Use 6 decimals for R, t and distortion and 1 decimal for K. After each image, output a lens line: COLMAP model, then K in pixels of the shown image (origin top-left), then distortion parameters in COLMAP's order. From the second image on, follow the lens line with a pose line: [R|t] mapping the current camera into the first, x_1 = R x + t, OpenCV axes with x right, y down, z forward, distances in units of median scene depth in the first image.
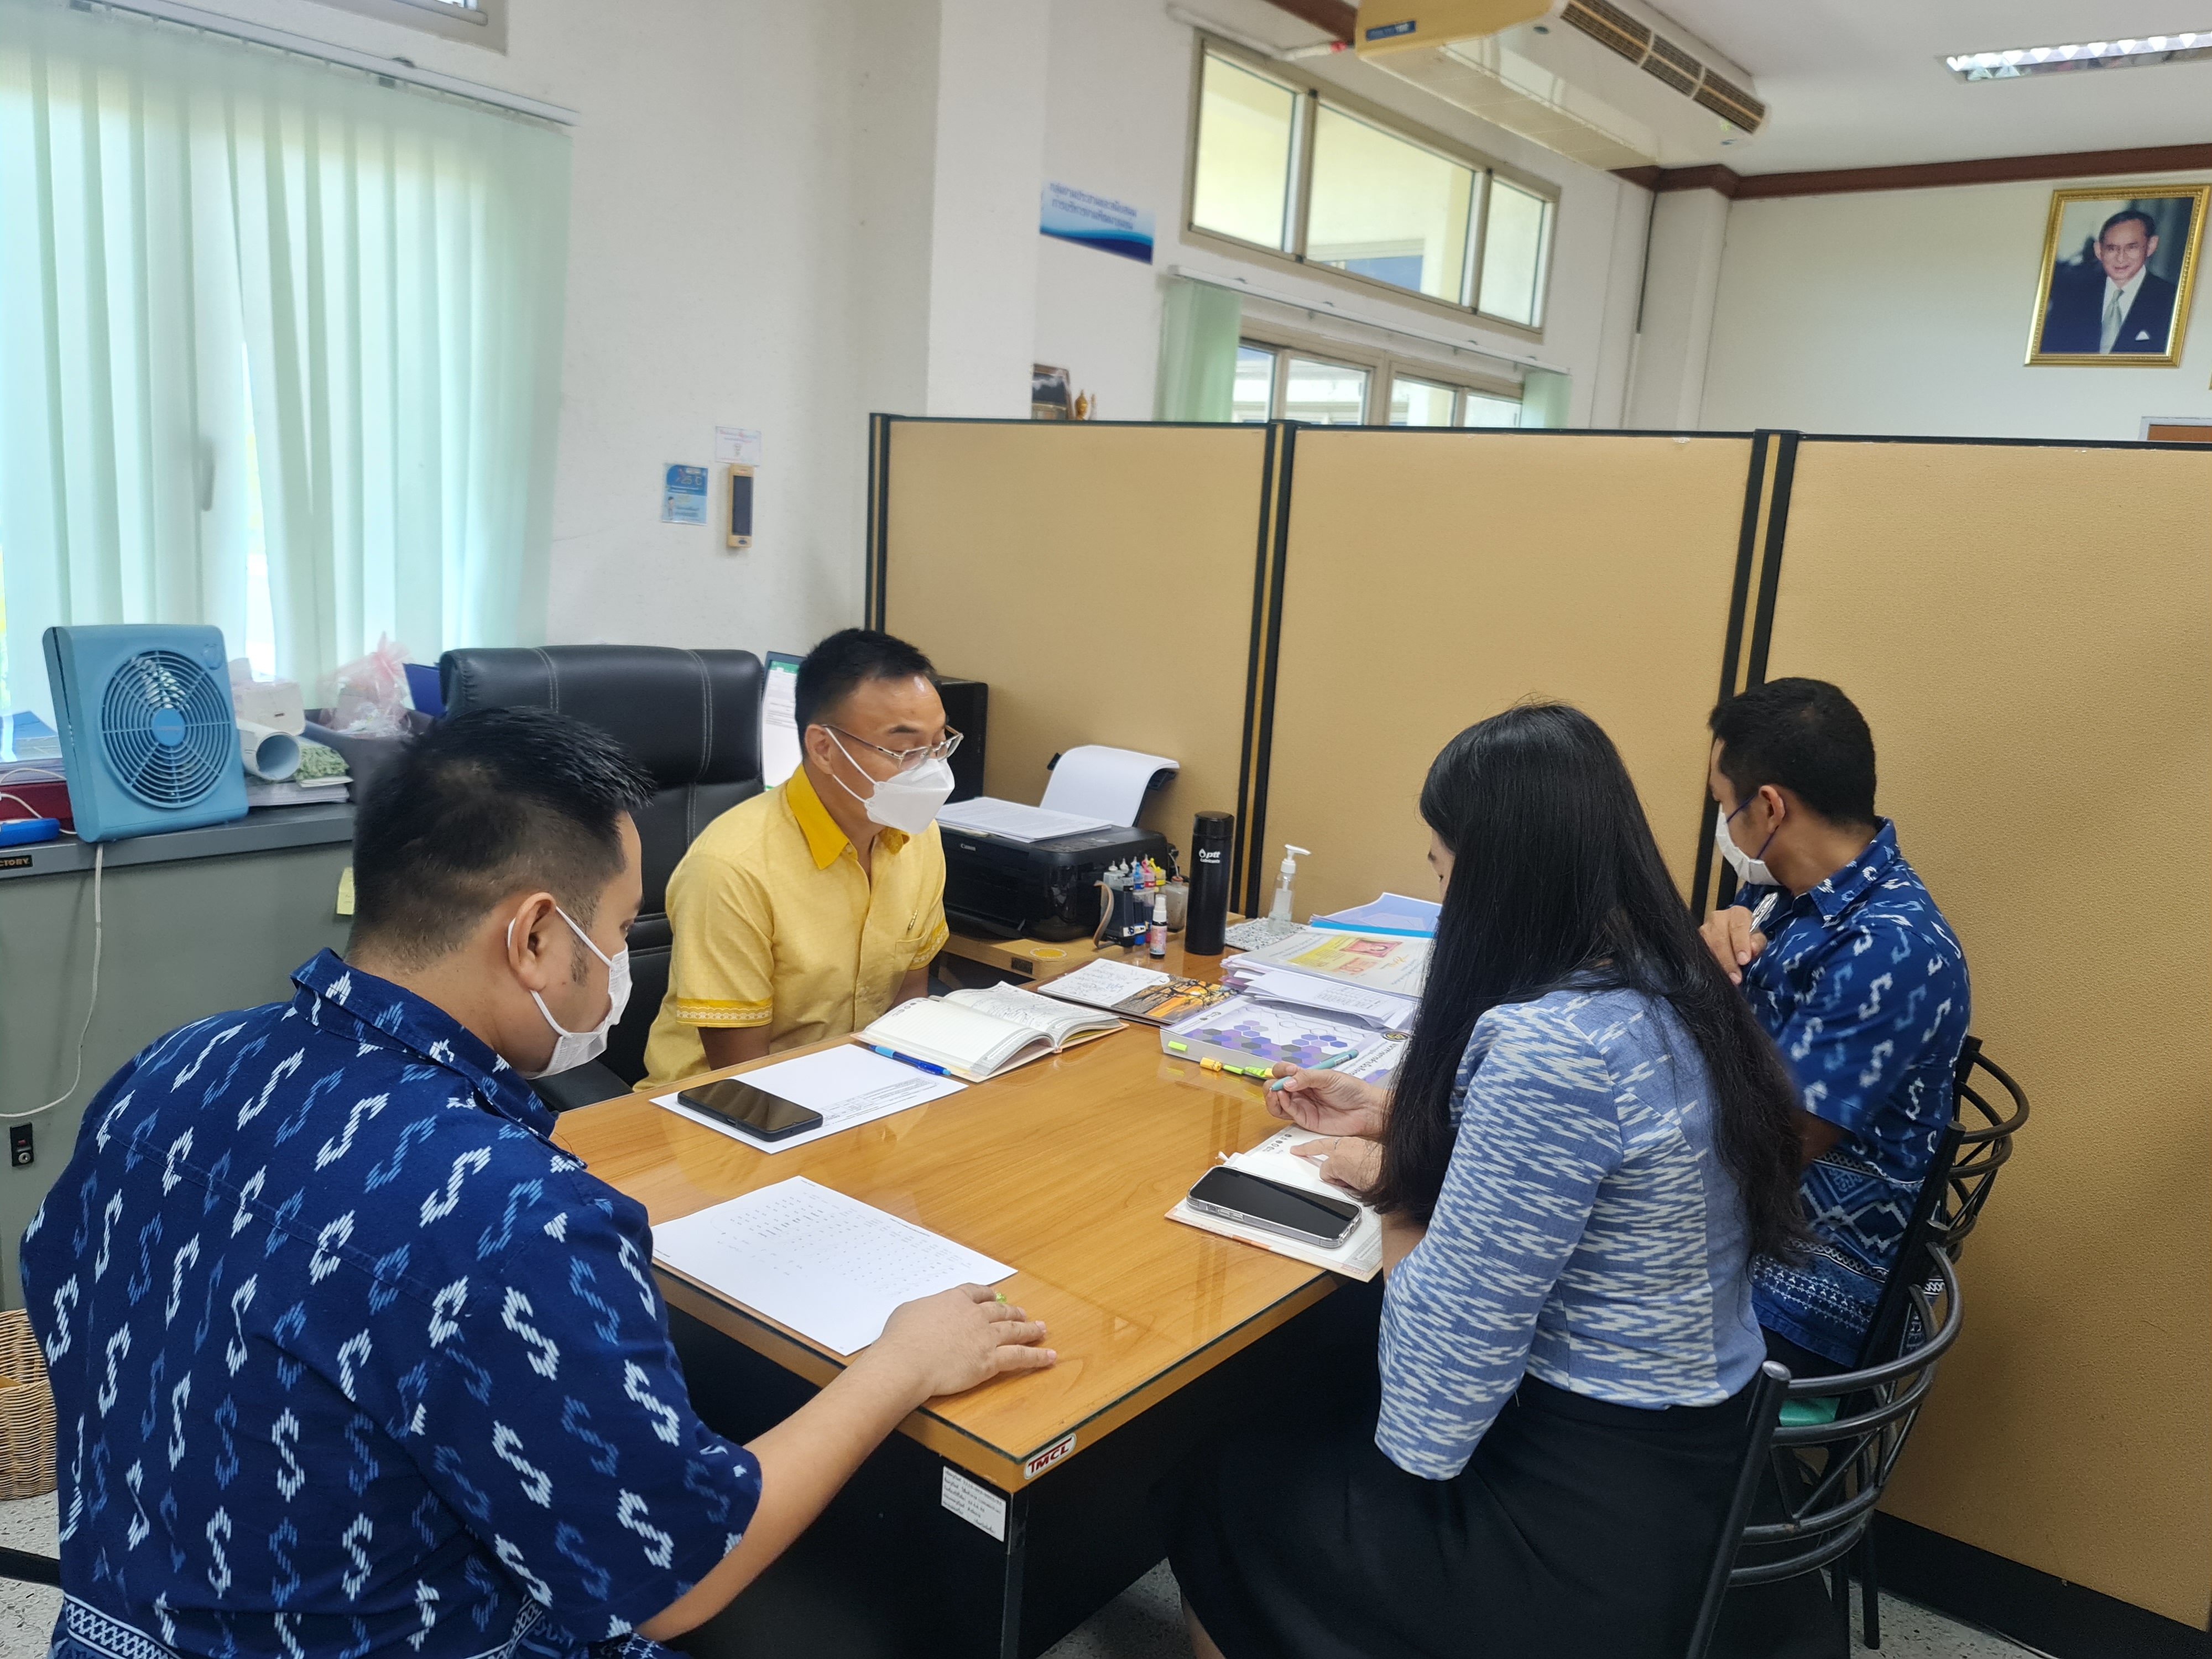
lens RADIAL K [[1648.9, 0, 1106.0], [0, 1648.9, 829.5], [0, 0, 1]] dist [-0.001186, -0.001919]
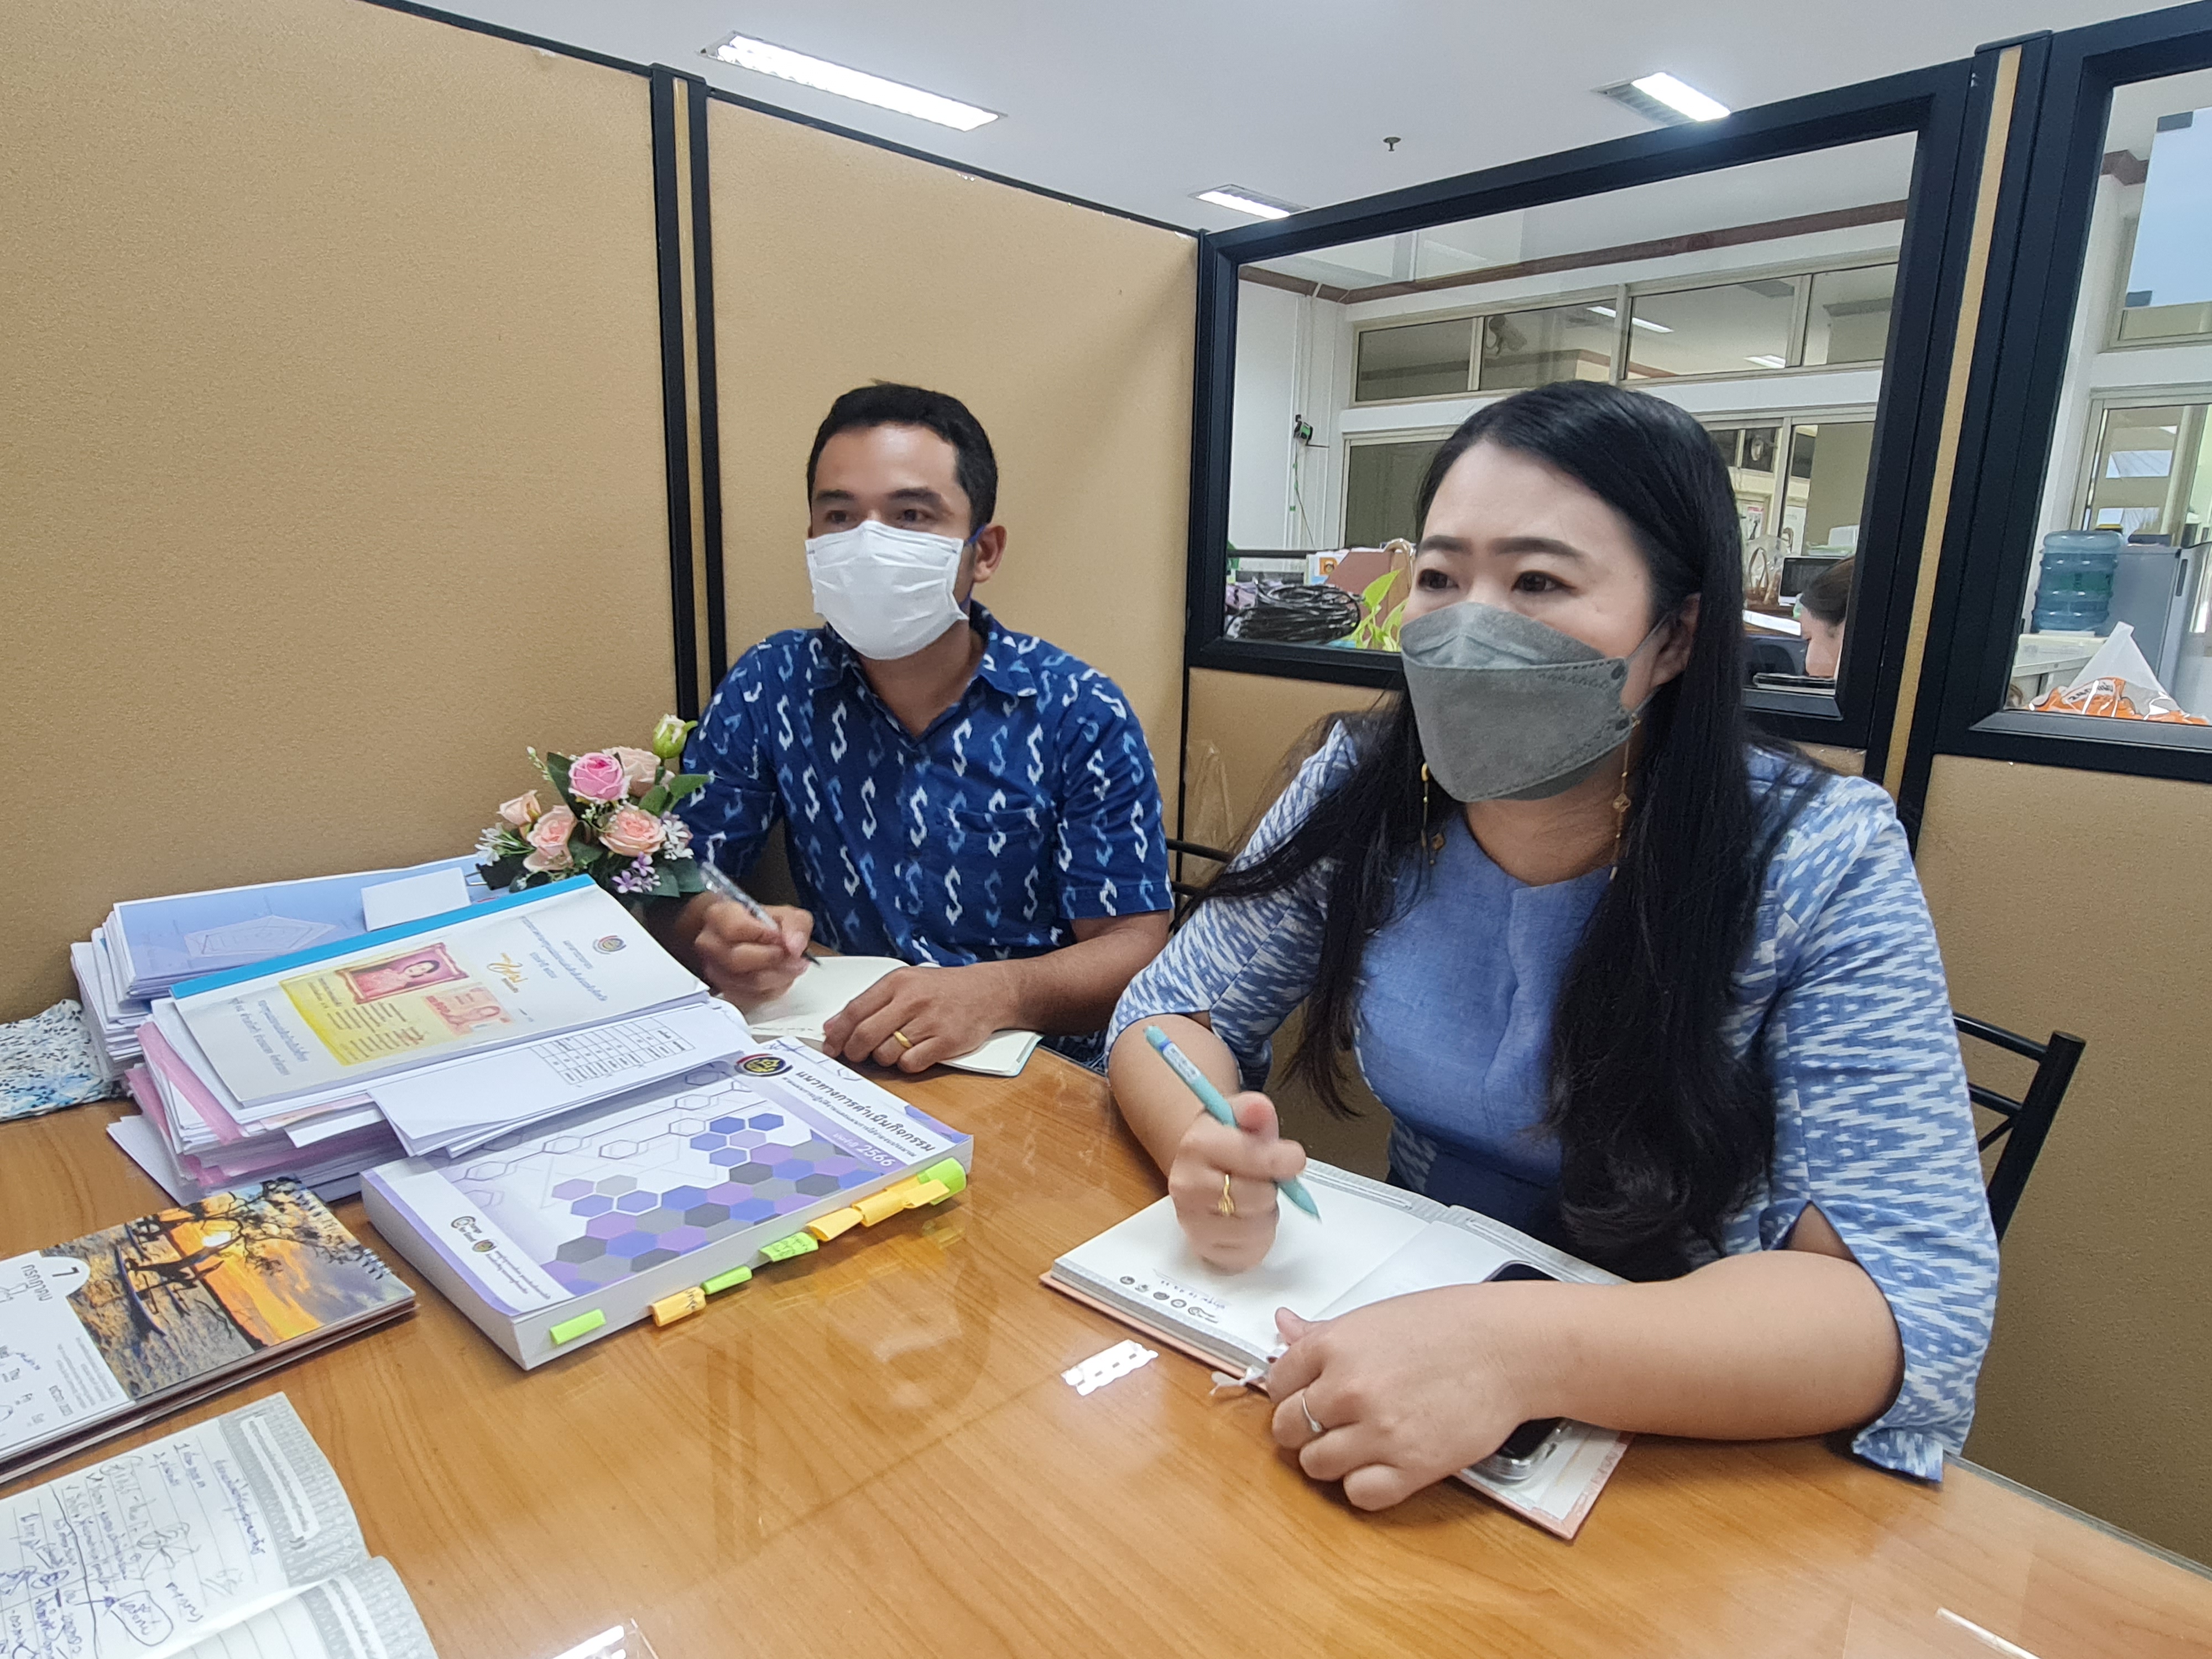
lens RADIAL K [[1291.0, 0, 1106.0], [0, 1291.0, 829.5], [0, 0, 1]] dist [0.000077, -0.000416]
pose [[0.145719, -0.260541, 0.954402, -0.190136], [0.169520, 0.957008, 0.235370, -0.029698], [-0.974694, 0.127492, 0.183622, 0.780924]]
